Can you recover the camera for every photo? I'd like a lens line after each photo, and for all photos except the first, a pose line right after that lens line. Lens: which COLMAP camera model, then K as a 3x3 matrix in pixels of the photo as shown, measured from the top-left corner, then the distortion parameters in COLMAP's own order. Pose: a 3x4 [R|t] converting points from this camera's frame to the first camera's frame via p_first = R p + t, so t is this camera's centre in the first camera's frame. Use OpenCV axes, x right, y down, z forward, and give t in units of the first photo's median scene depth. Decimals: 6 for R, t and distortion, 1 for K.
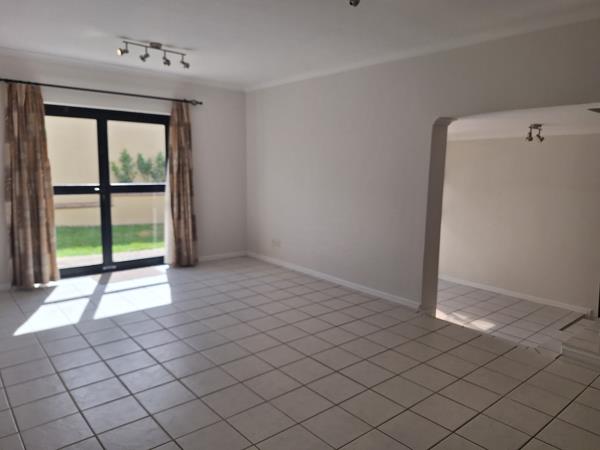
lens RADIAL K [[425.2, 0, 301.0], [0, 425.2, 224.2], [0, 0, 1]] dist [0.043995, -0.016864]
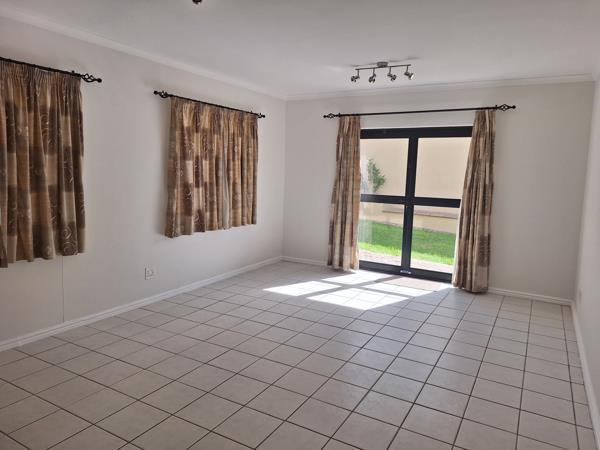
lens RADIAL K [[425.2, 0, 302.6], [0, 425.2, 223.5], [0, 0, 1]] dist [0.043995, -0.016864]
pose [[0.350862, 0.102570, -0.930793, 0.510714], [-0.156531, 0.986422, 0.049695, -0.036334], [0.923252, 0.128262, 0.362153, 0.385952]]
